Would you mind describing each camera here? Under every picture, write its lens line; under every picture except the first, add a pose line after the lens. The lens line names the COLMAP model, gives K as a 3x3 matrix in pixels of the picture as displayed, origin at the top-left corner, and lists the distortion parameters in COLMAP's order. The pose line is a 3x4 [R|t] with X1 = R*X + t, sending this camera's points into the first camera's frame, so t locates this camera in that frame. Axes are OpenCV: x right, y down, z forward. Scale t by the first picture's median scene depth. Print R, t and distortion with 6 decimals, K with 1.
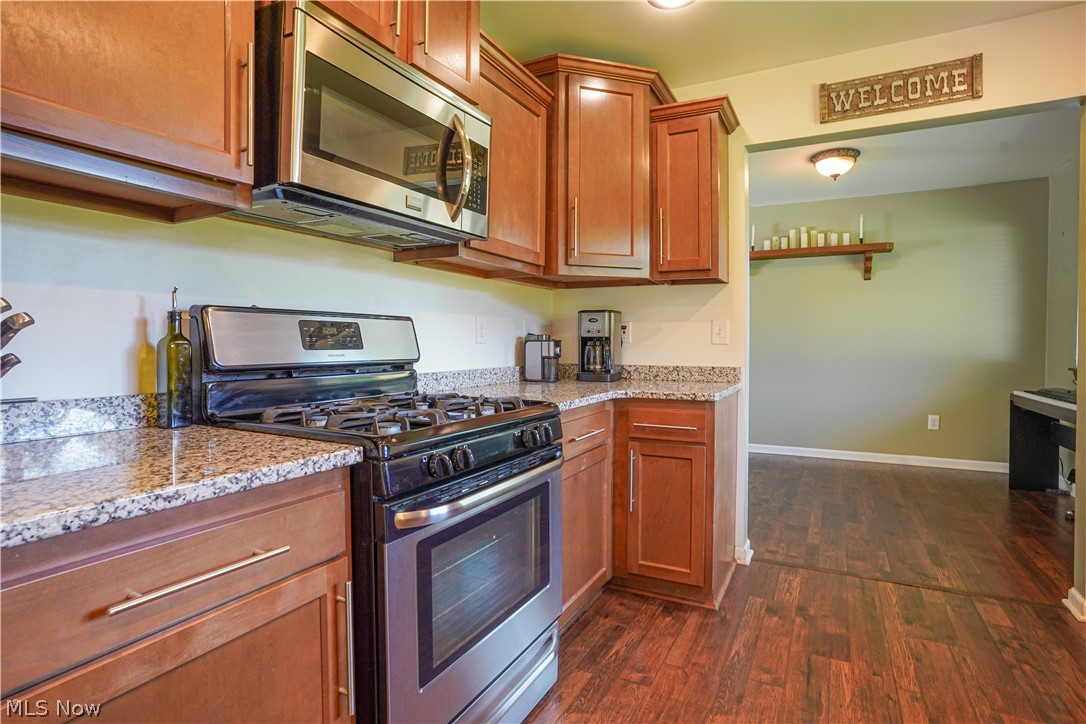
lens RADIAL K [[559.2, 0, 524.4], [0, 559.2, 345.8], [0, 0, 1]] dist [-0.083398, 0.031781]
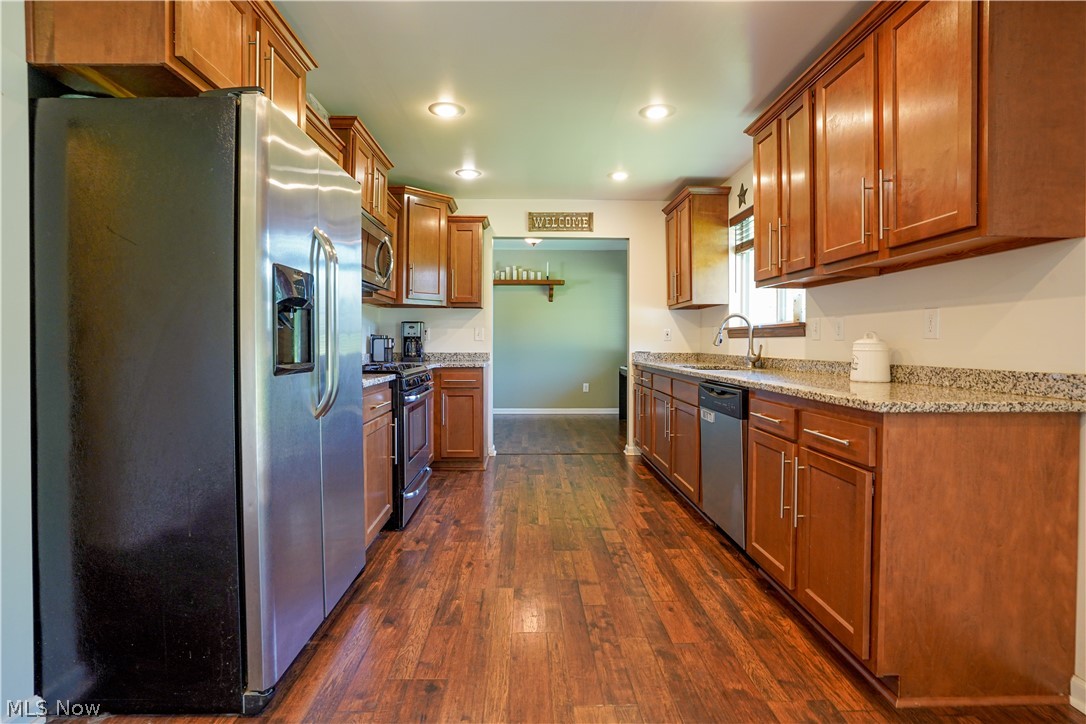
lens RADIAL K [[559.2, 0, 524.4], [0, 559.2, 345.8], [0, 0, 1]] dist [-0.083398, 0.031781]
pose [[0.874107, -0.004436, 0.485713, -0.438196], [0.004474, 0.999989, 0.001081, 0.013392], [-0.485713, 0.001228, 0.874117, -0.741867]]
